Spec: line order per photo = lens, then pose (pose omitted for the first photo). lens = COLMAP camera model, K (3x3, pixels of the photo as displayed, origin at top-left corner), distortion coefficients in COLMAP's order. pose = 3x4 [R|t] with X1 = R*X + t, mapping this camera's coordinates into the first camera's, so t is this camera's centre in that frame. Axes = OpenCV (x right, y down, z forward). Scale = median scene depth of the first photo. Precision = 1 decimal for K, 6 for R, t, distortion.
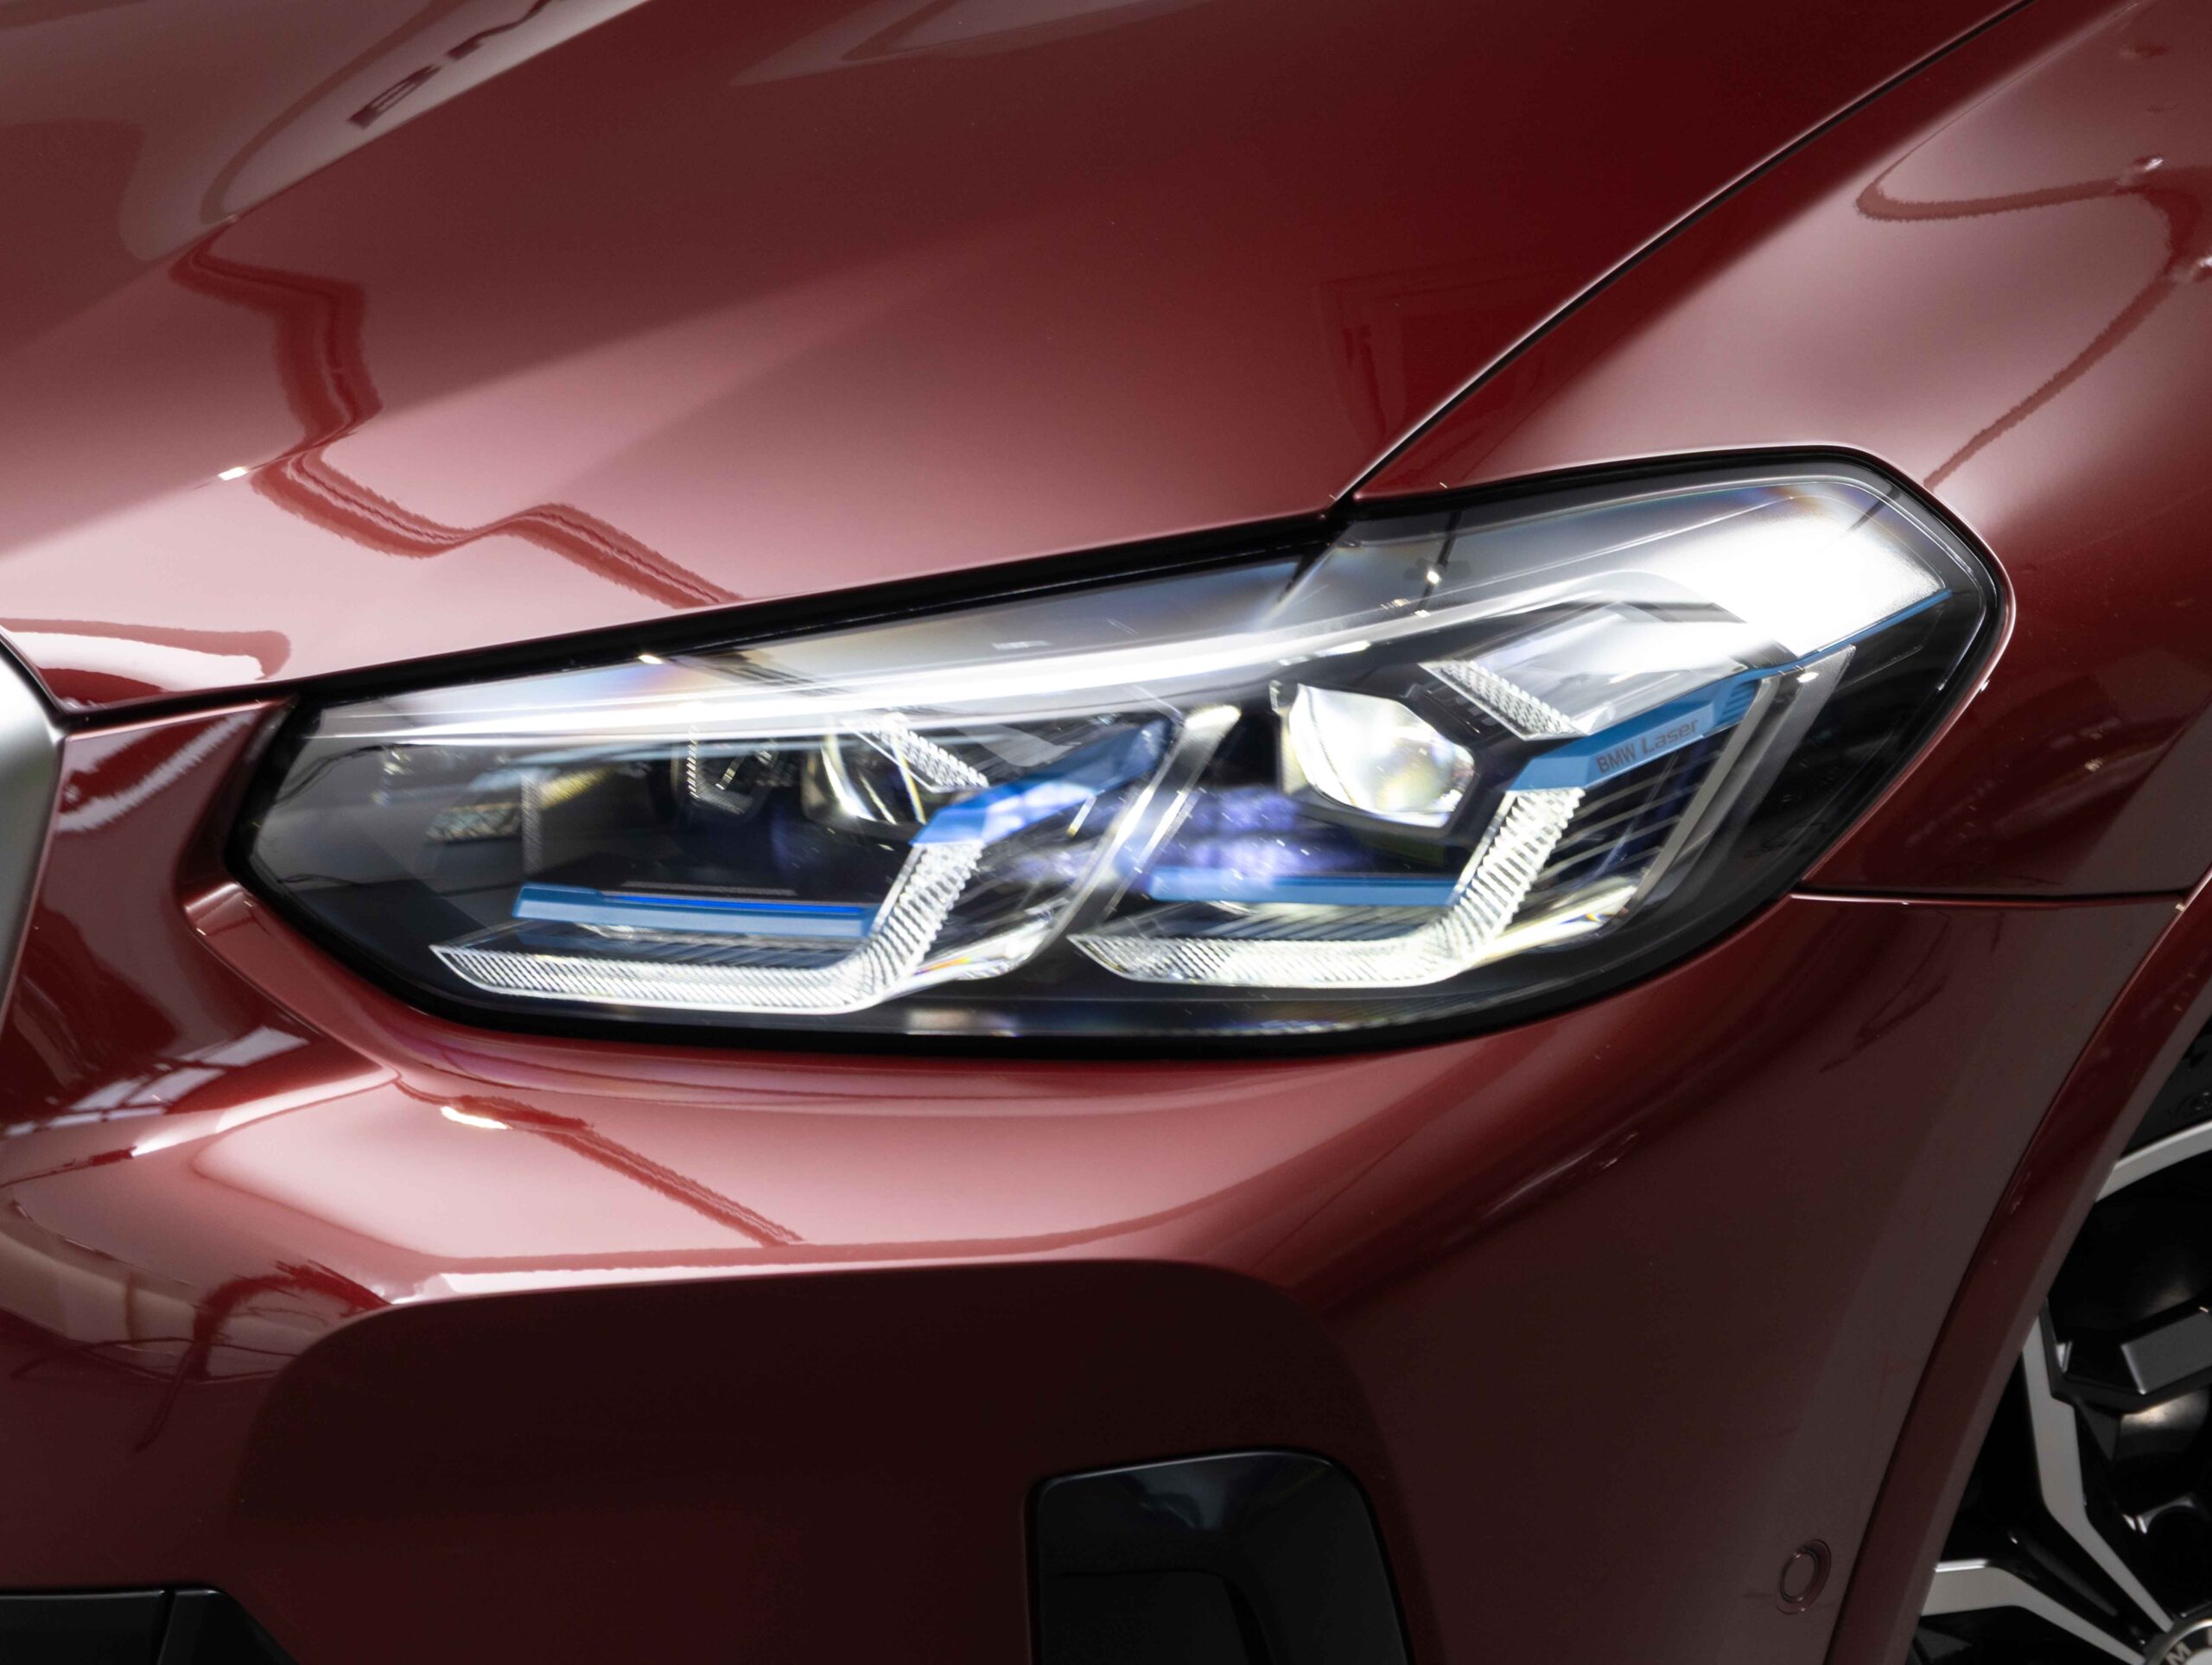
lens RADIAL K [[4375.3, 0, 1109.8], [0, 4375.3, 831.2], [0, 0, 1]] dist [-0.013057, 0.000000]
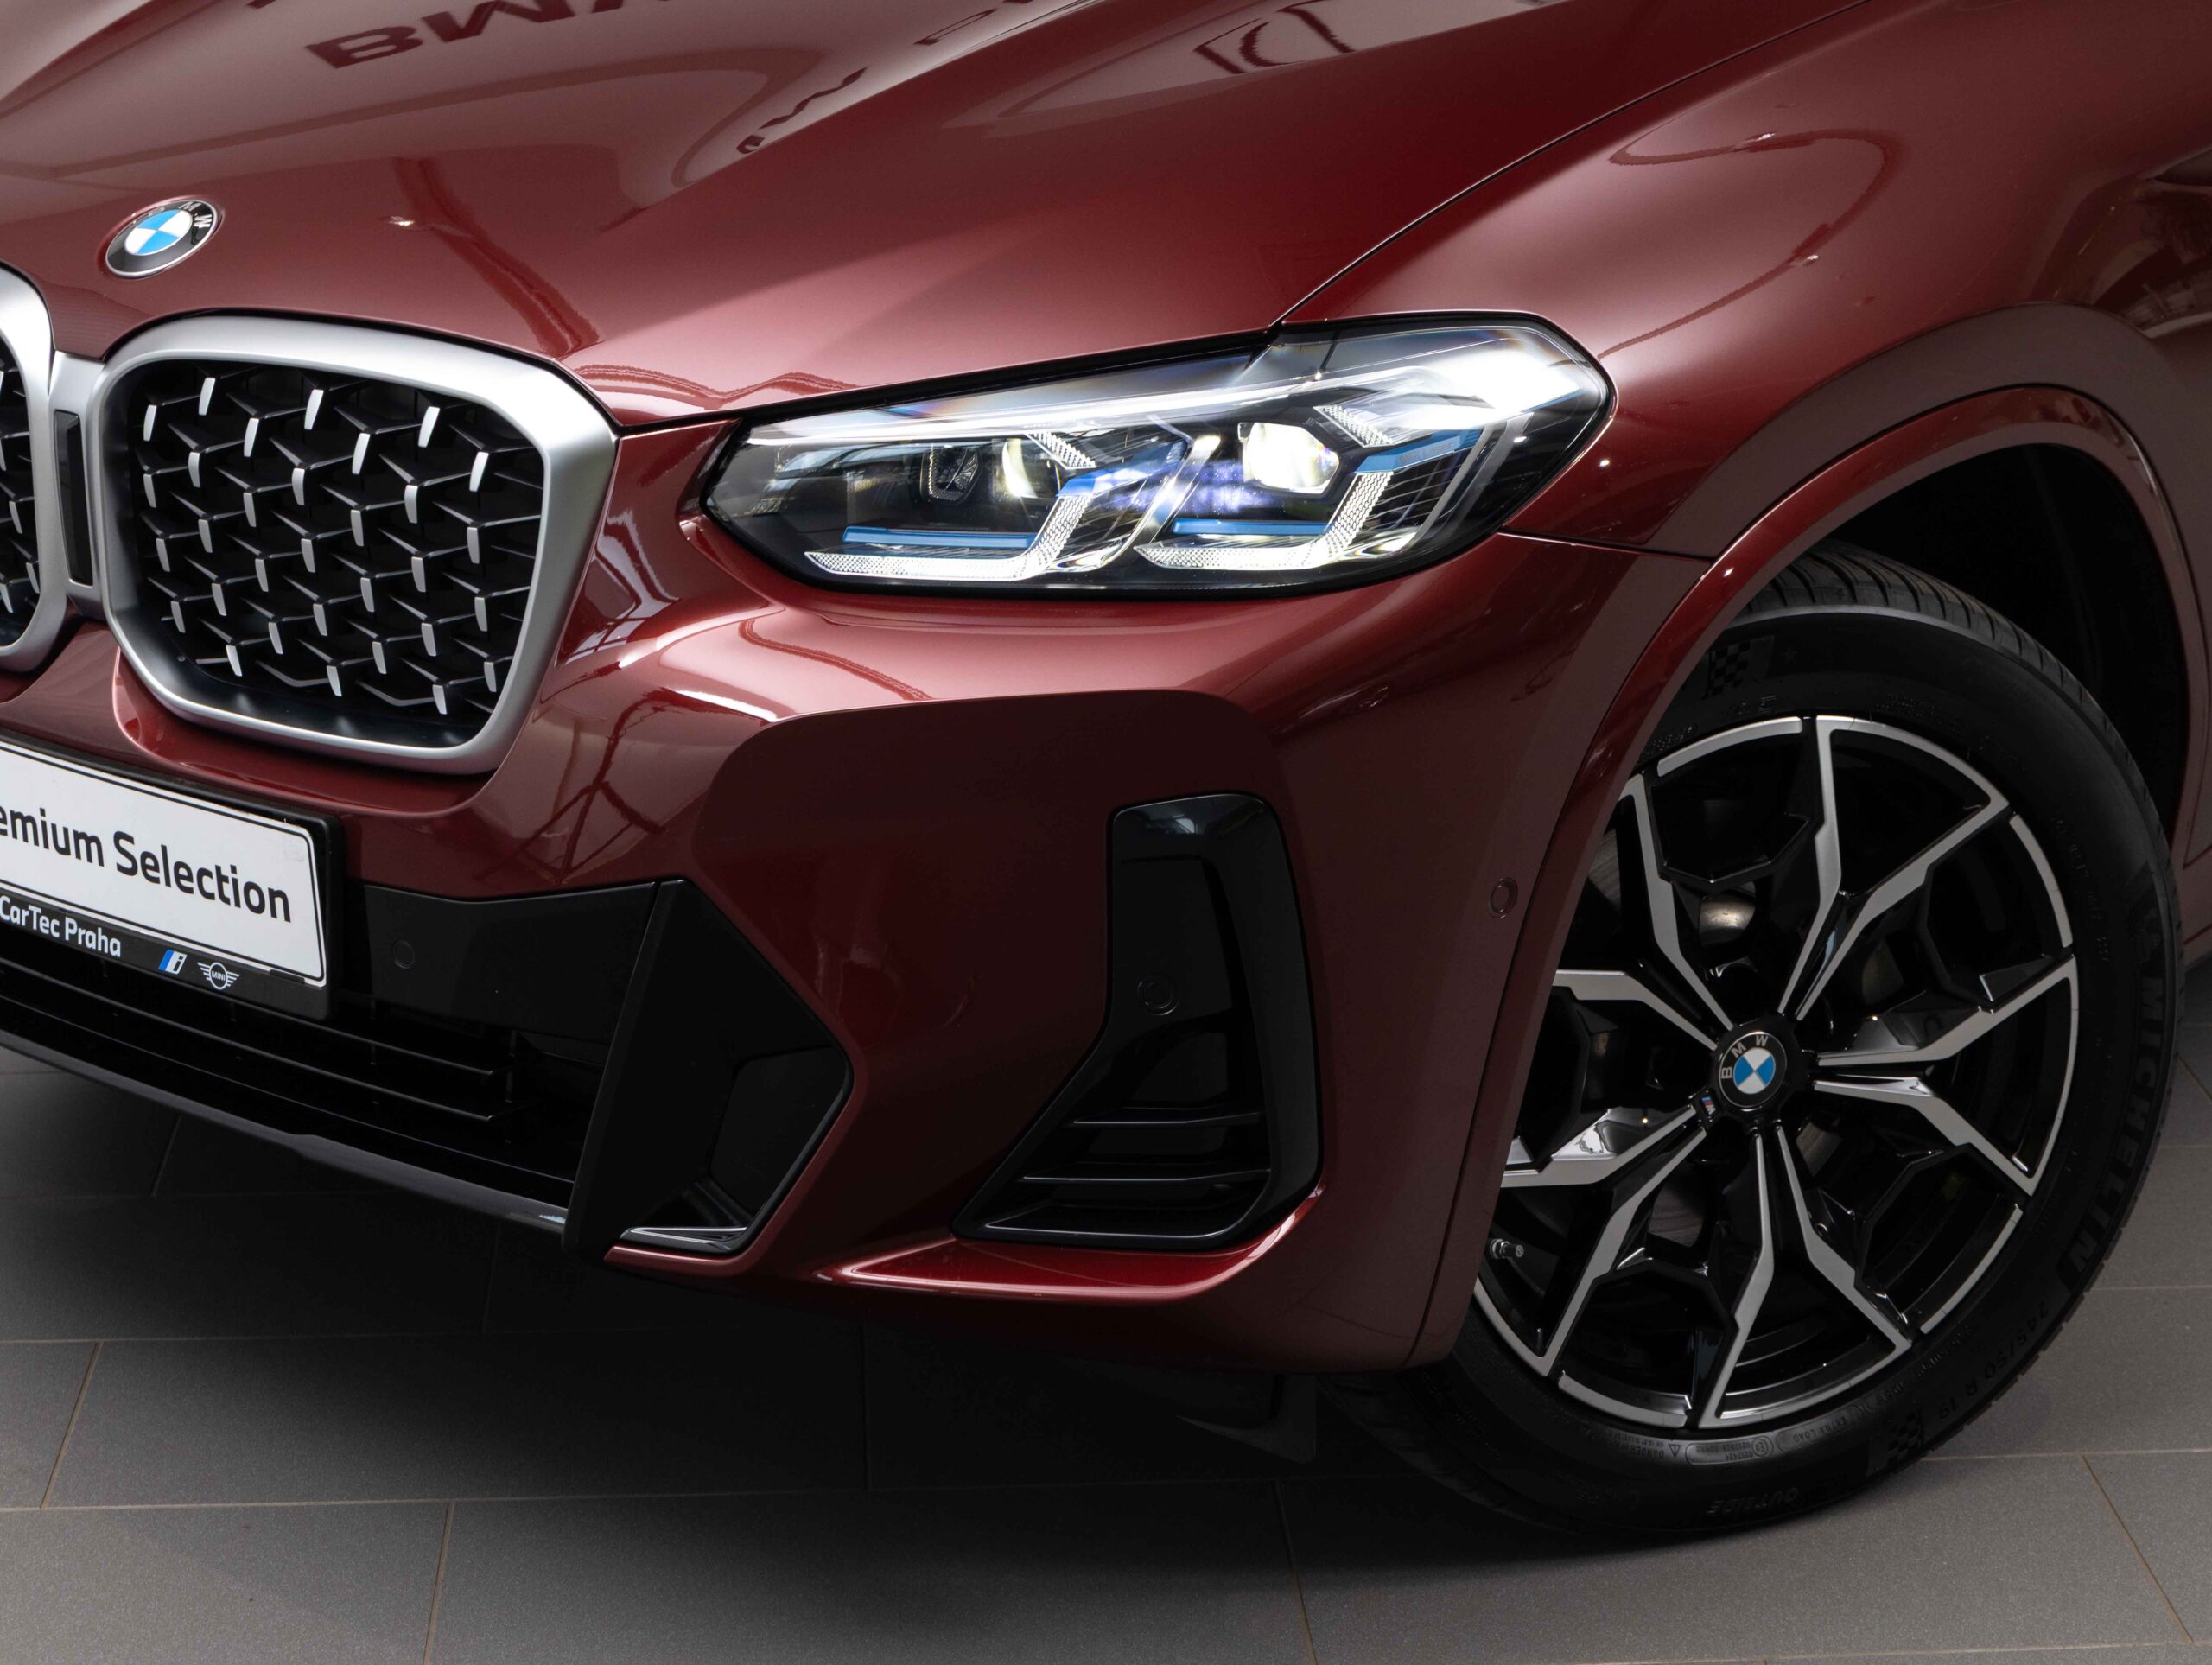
lens RADIAL K [[4375.3, 0, 1103.0], [0, 4375.3, 831.6], [0, 0, 1]] dist [-0.013057, 0.000000]
pose [[0.997959, 0.003071, 0.063780, -0.144168], [-0.006296, 0.998708, 0.050432, 0.052210], [-0.063543, -0.050731, 0.996689, -0.934053]]
